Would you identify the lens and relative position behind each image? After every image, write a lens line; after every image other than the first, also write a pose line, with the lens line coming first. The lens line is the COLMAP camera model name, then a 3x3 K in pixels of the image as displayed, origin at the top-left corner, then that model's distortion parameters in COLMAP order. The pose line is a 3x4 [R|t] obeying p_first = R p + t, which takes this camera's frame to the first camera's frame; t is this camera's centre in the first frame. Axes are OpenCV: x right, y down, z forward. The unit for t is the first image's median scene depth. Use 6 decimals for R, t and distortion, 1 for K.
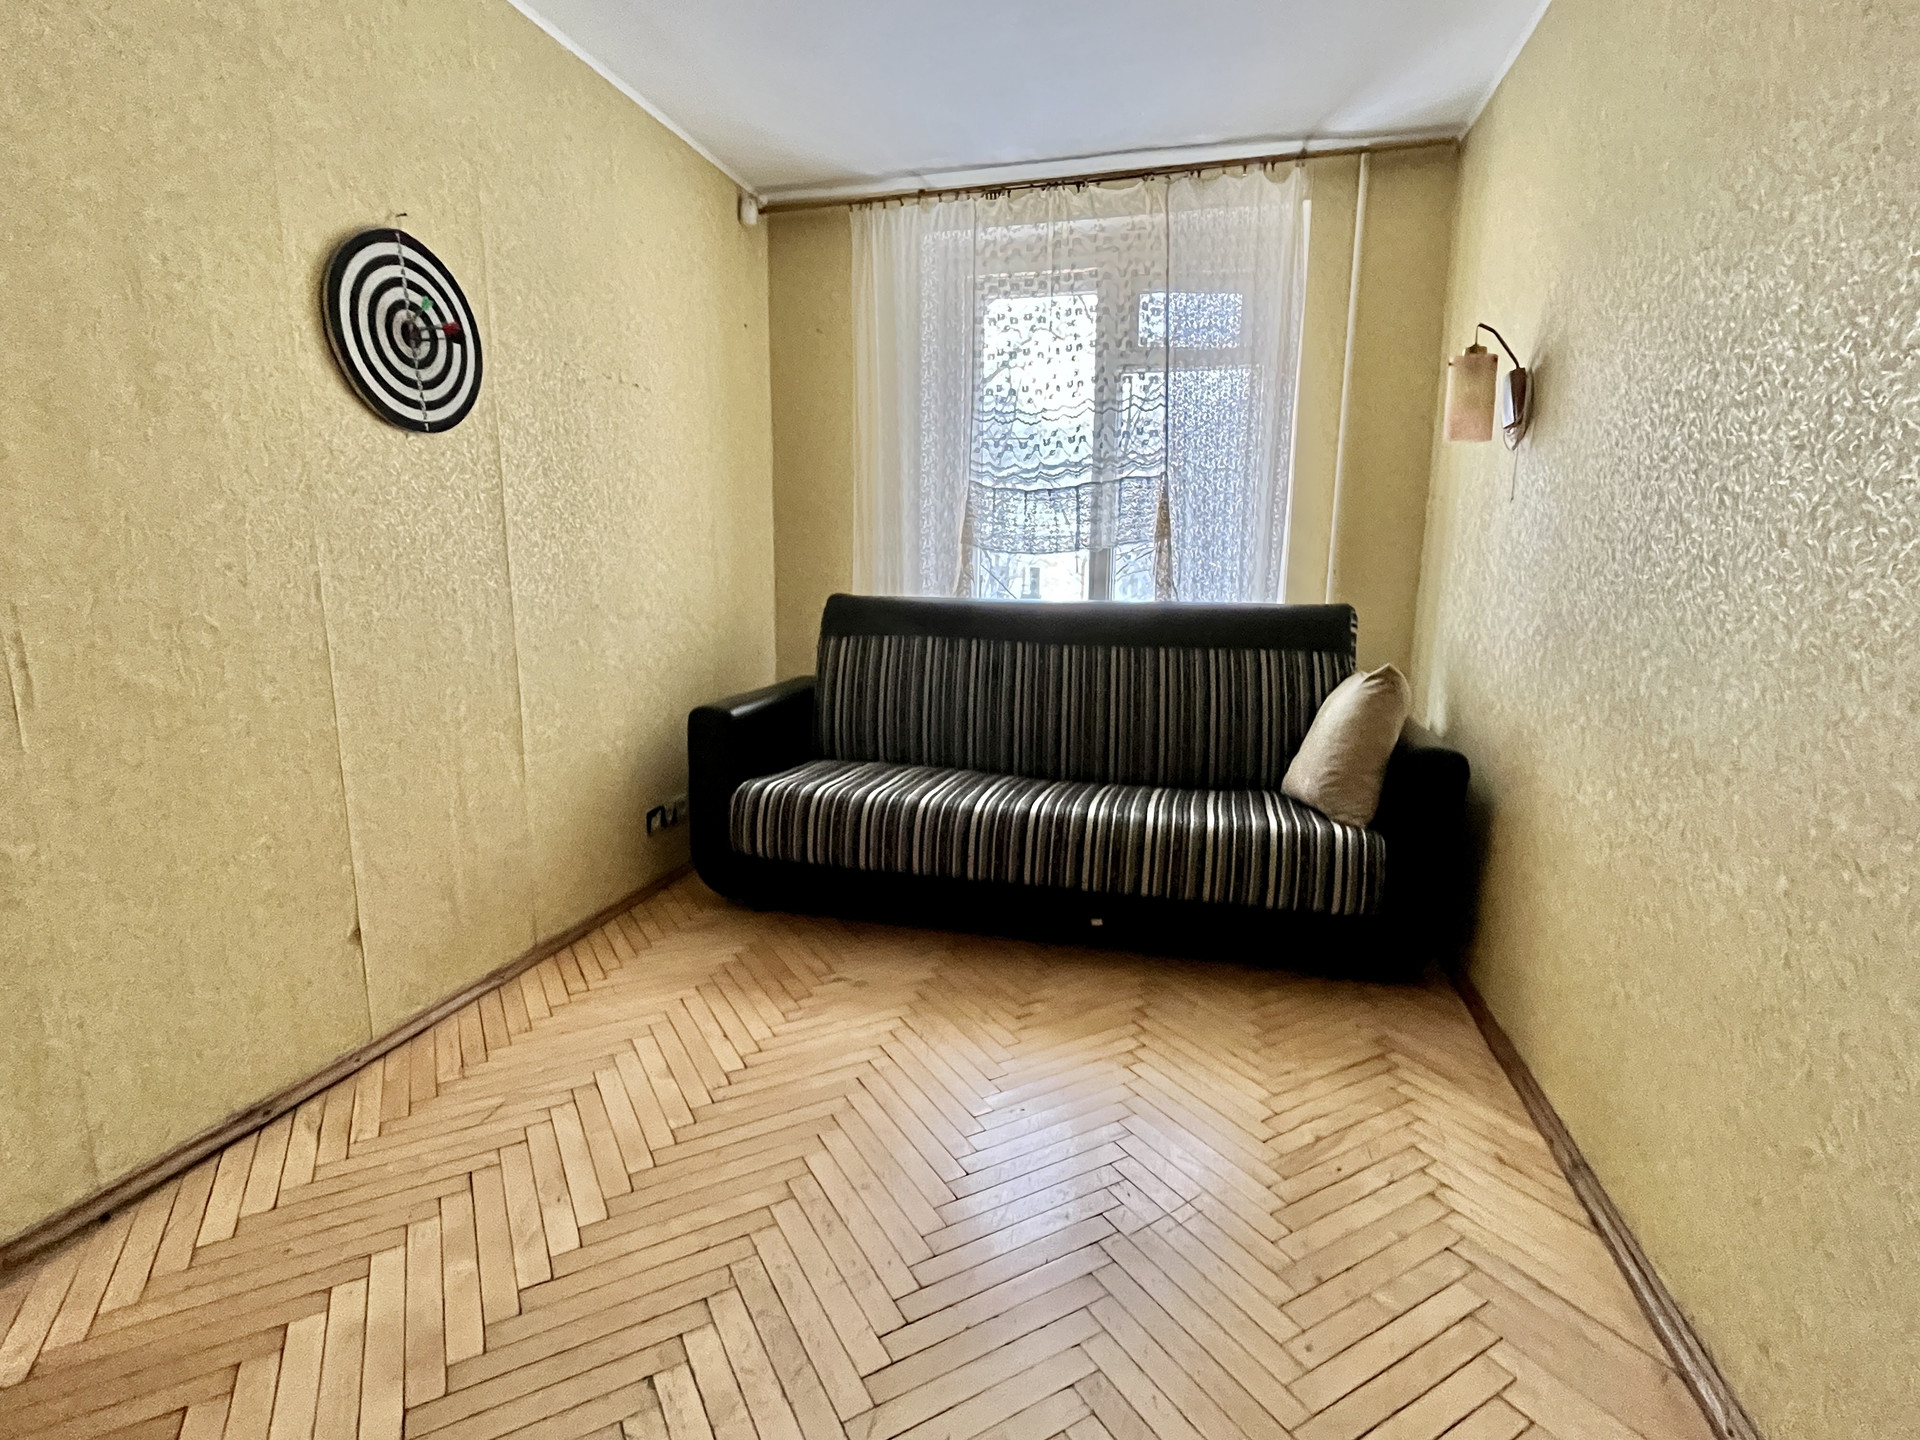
lens RADIAL K [[918.4, 0, 960.0], [0, 918.4, 720.0], [0, 0, 1]] dist [-0.001485, -0.000787]
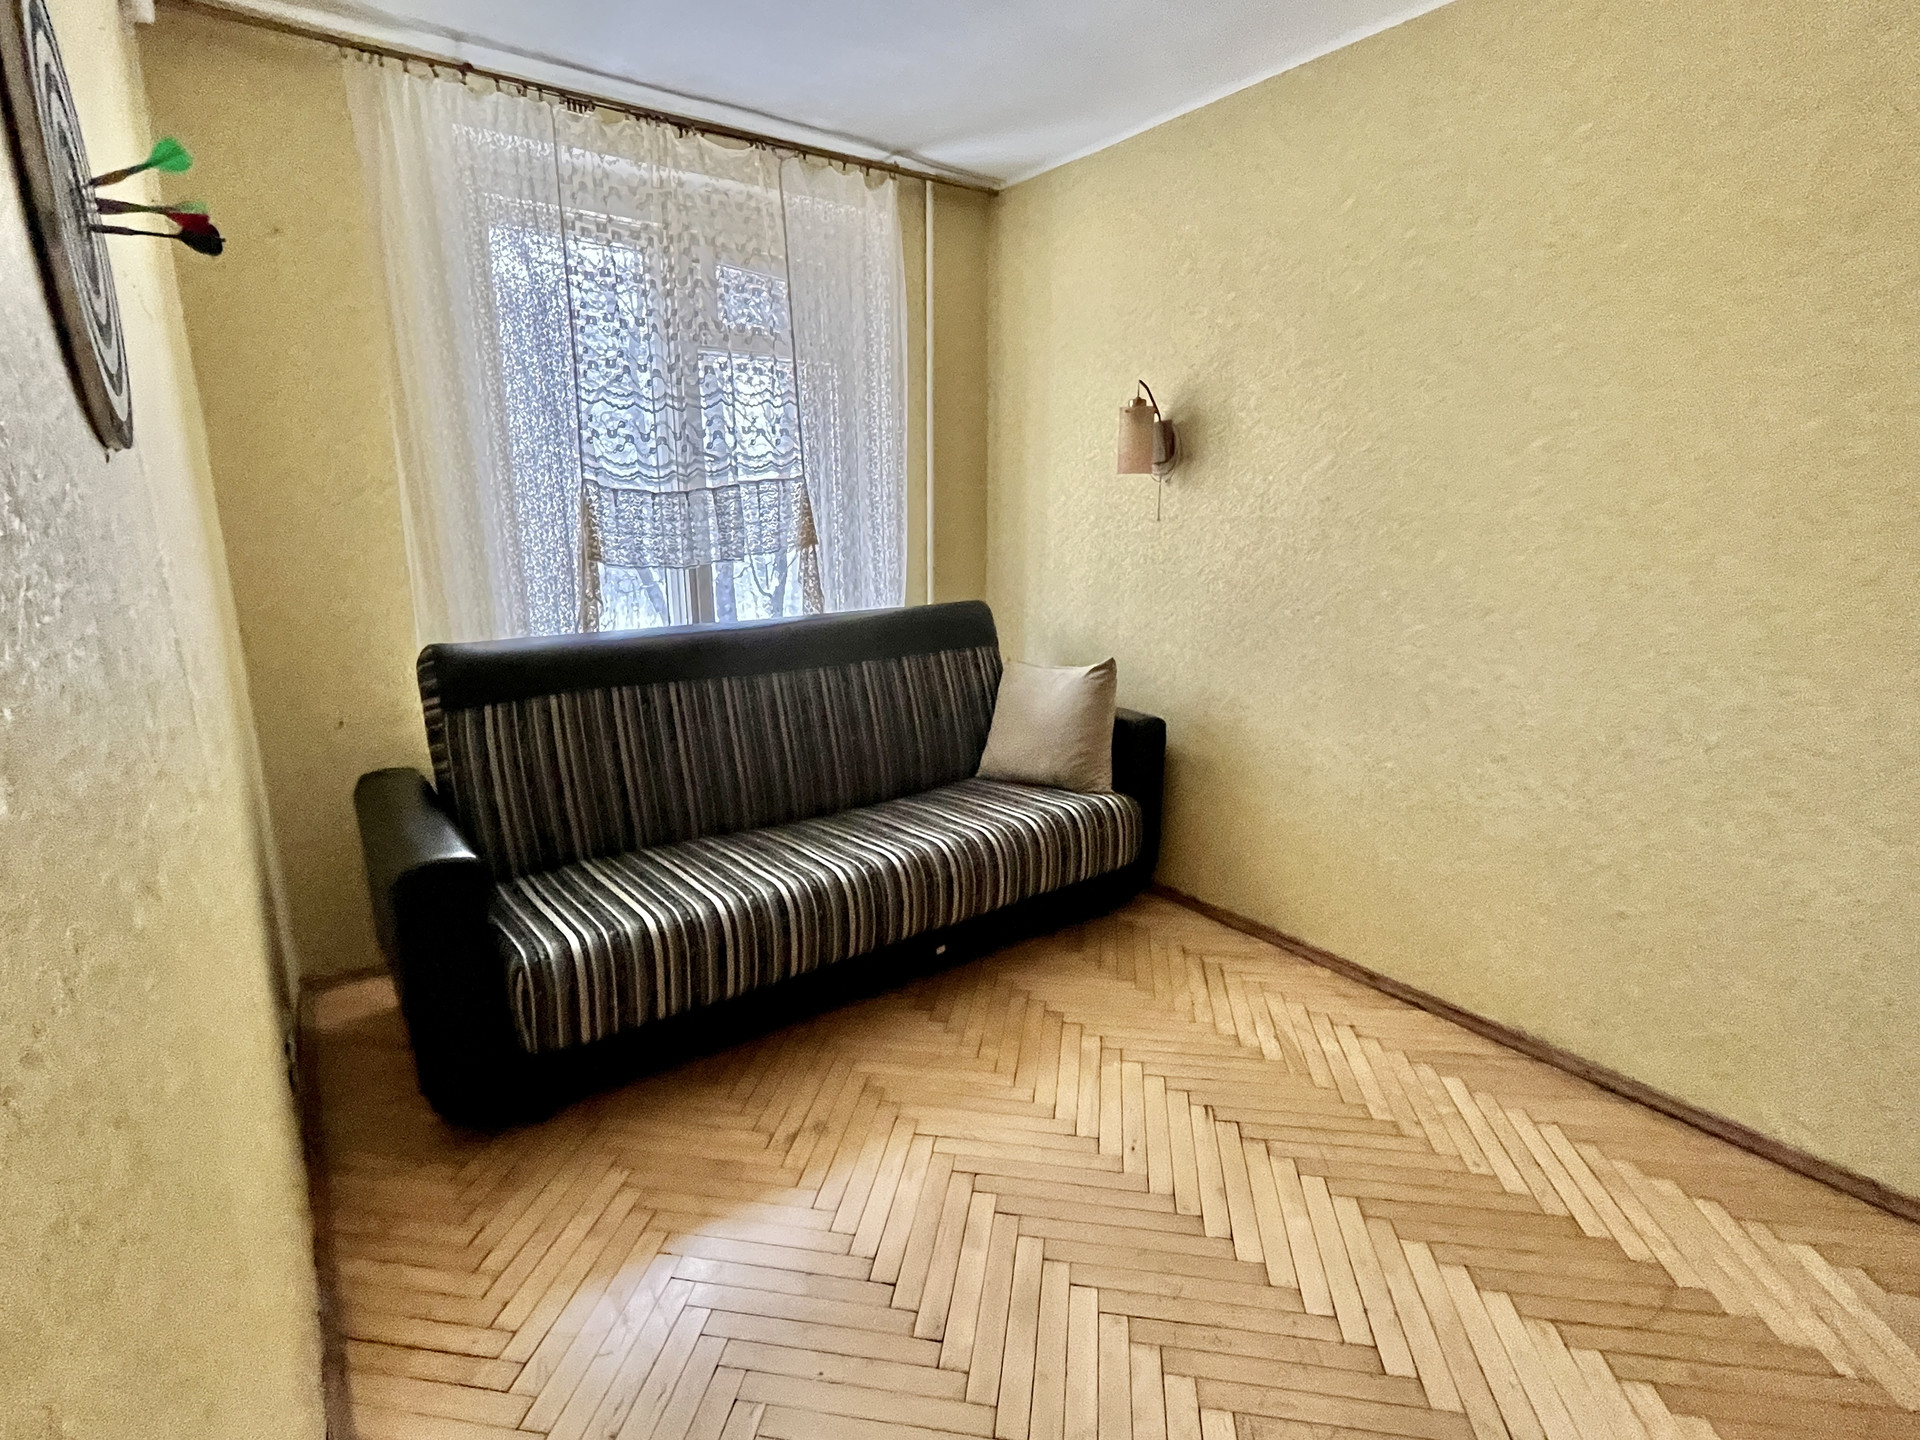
lens RADIAL K [[920.3, 0, 960.0], [0, 920.3, 720.0], [0, 0, 1]] dist [0.002594, -0.000118]
pose [[0.630002, -0.190048, 0.752981, -0.455519], [0.144582, 0.981345, 0.126718, -0.123819], [-0.763016, 0.029035, 0.645727, 0.282276]]
